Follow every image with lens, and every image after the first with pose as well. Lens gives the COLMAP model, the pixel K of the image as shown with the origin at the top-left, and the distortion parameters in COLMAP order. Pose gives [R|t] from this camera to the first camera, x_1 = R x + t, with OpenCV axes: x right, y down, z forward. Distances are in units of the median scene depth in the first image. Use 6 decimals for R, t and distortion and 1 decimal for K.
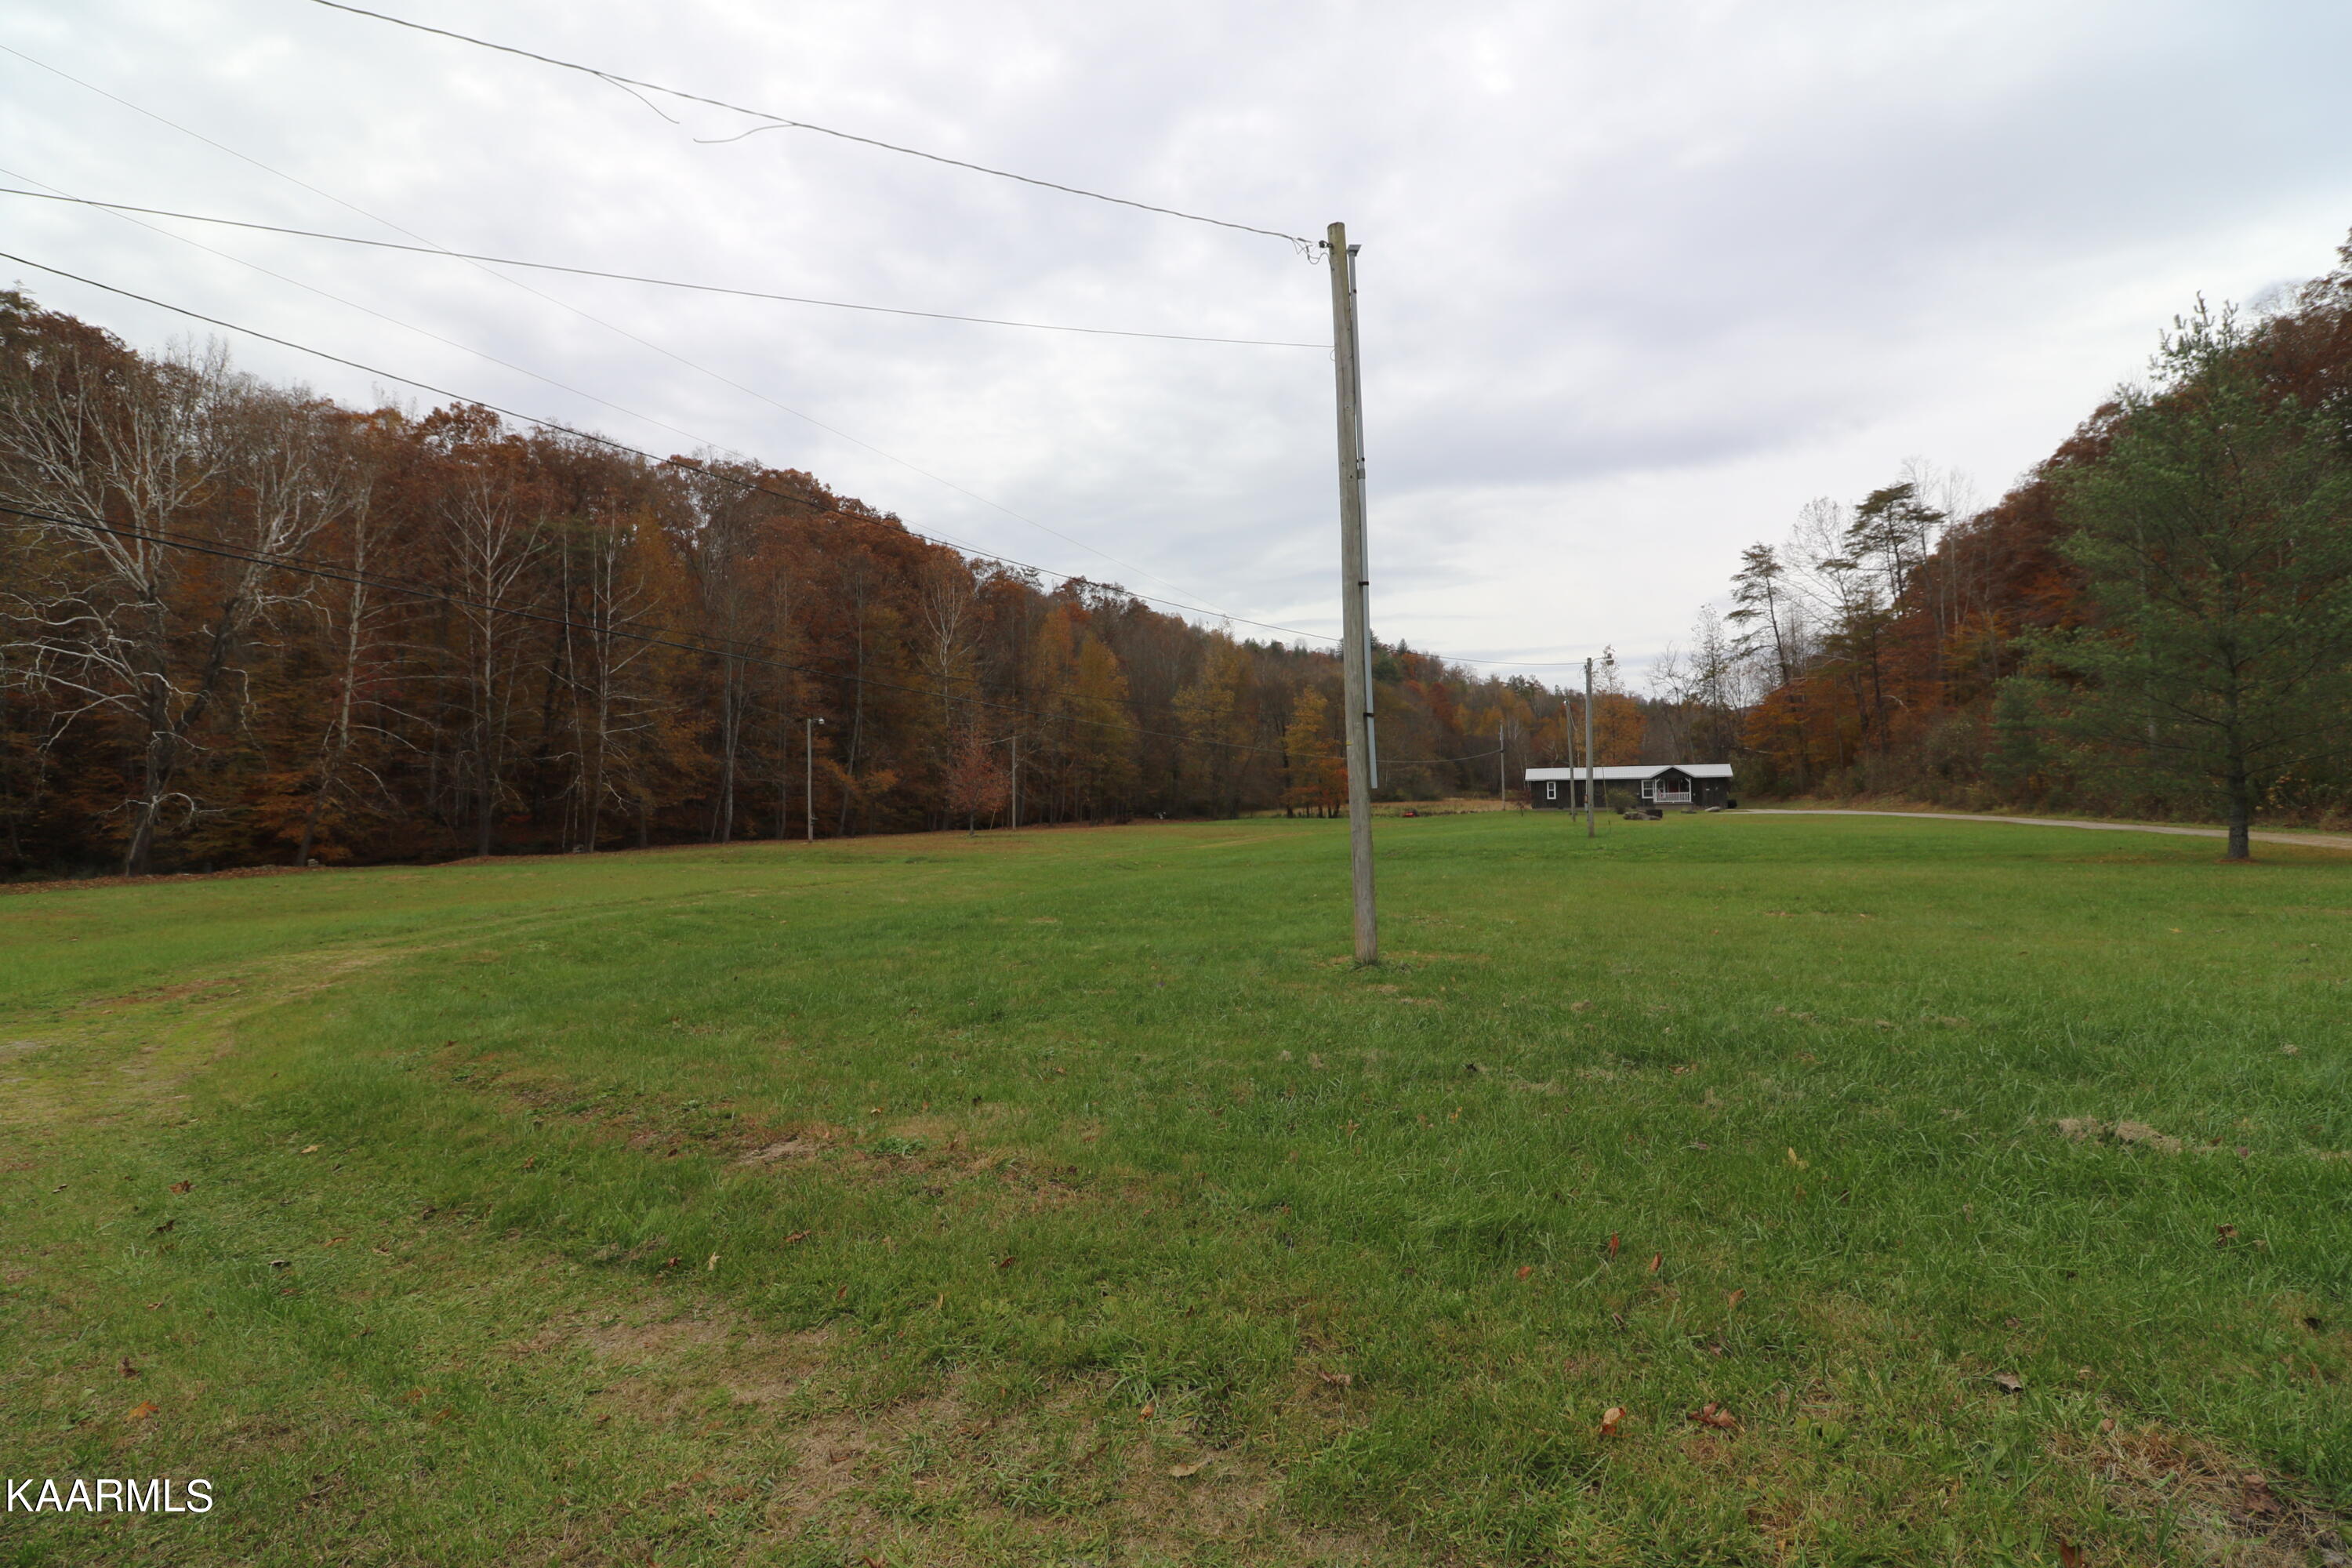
lens RADIAL K [[1070.6, 0, 1179.3], [0, 1070.6, 773.5], [0, 0, 1]] dist [-0.011577, -0.006207]
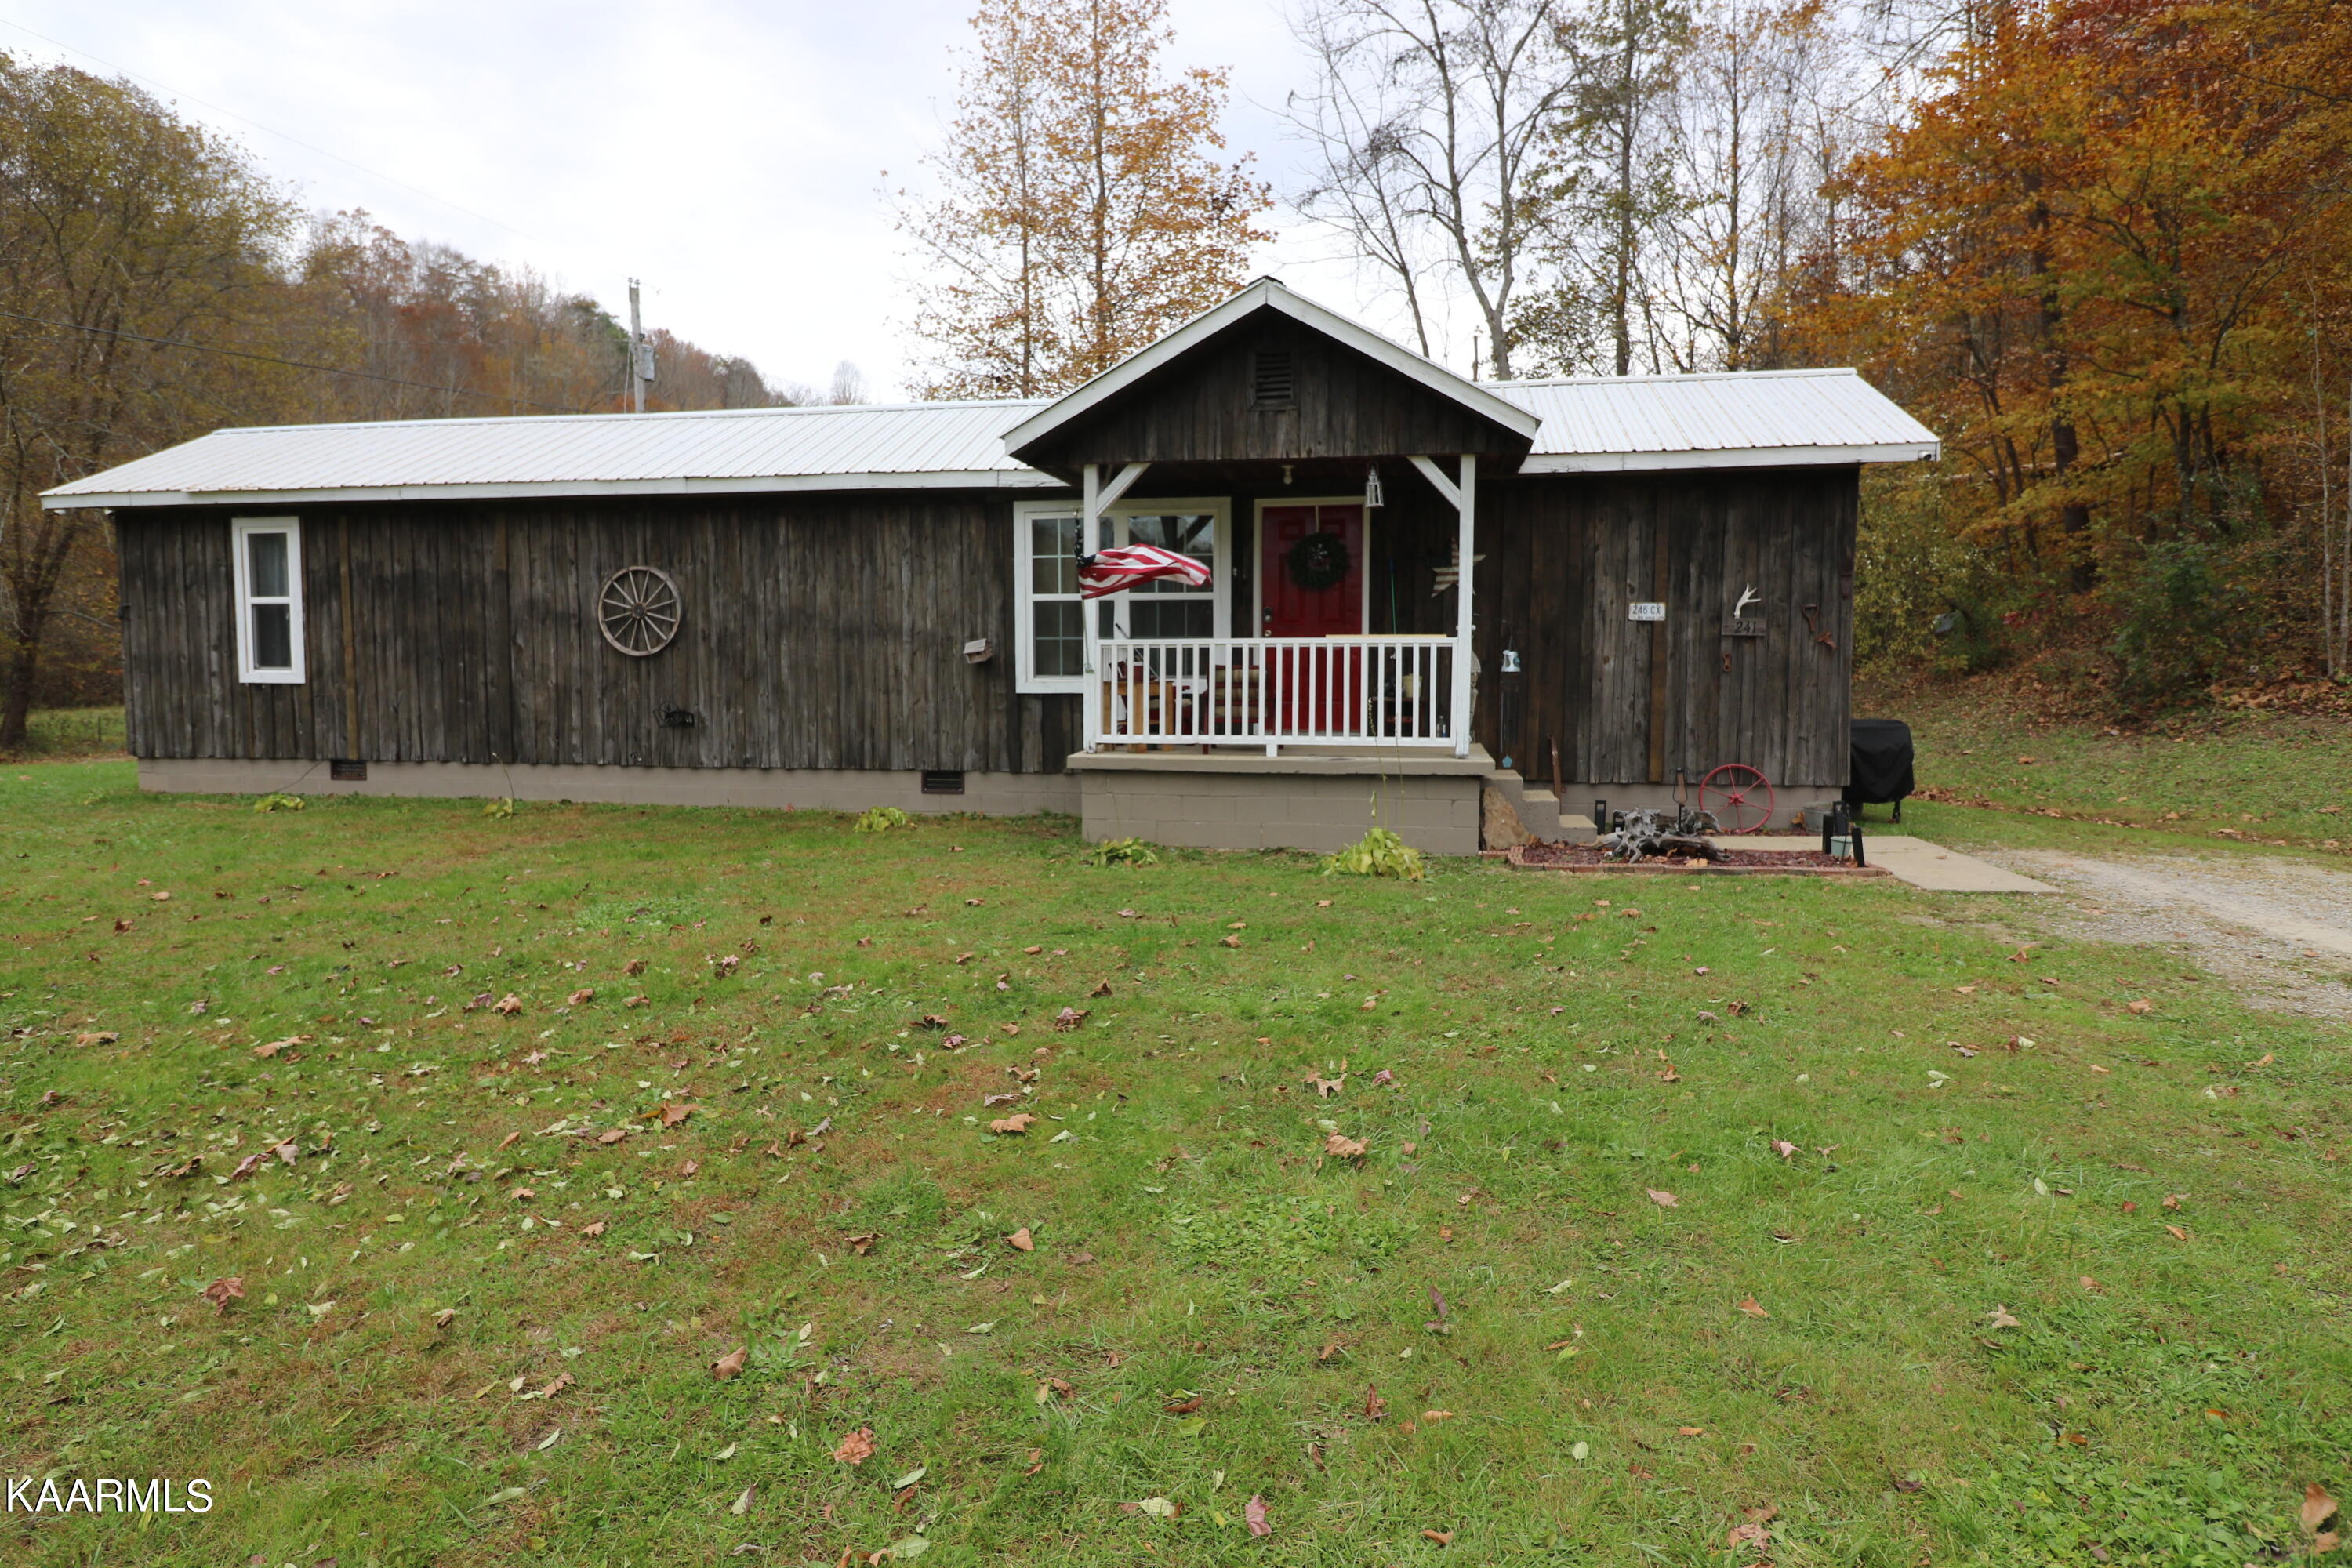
lens RADIAL K [[1315.6, 0, 1174.1], [0, 1315.6, 770.9], [0, 0, 1]] dist [0.000468, -0.003421]
pose [[0.978920, -0.003048, 0.204221, 0.599985], [-0.019478, 0.993939, 0.108198, 0.024417], [-0.203313, -0.109895, 0.972927, 1.247130]]
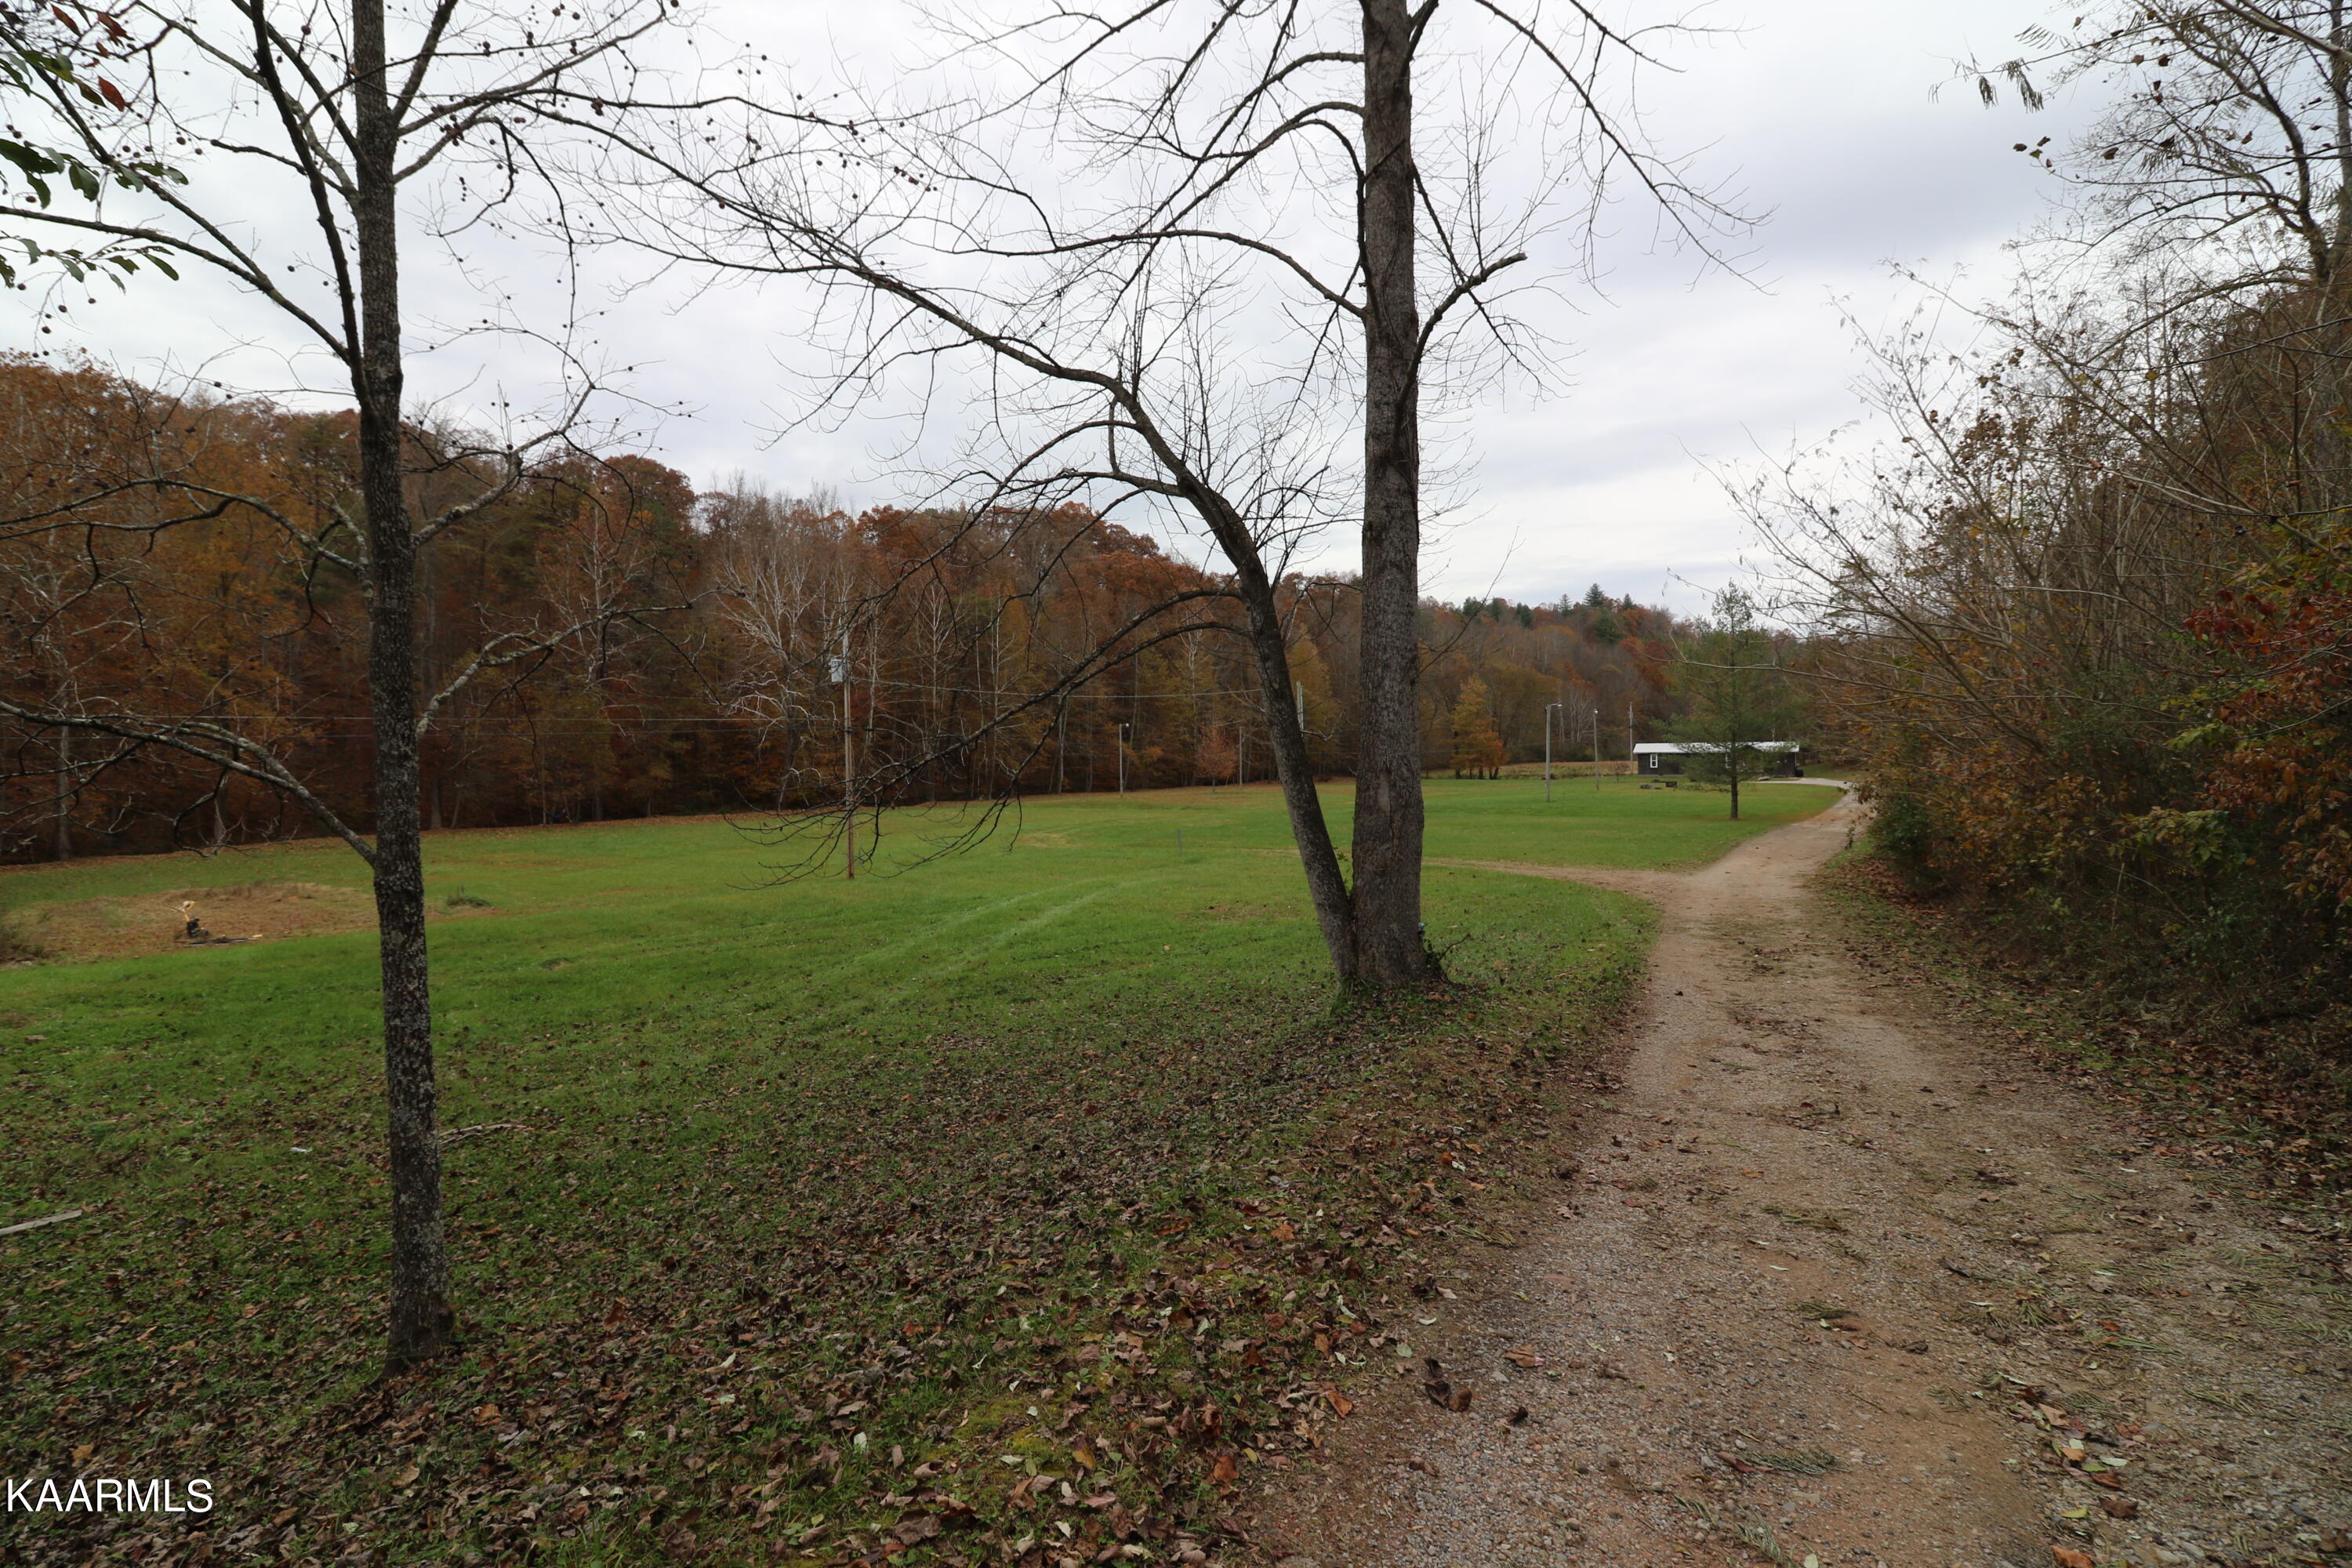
lens RADIAL K [[1070.6, 0, 1171.1], [0, 1070.6, 772.9], [0, 0, 1]] dist [-0.011577, -0.006207]
pose [[0.975217, 0.008380, -0.221091, 0.095200], [0.002387, 0.998826, 0.048385, -0.048446], [0.221237, -0.047714, 0.974052, -0.563338]]
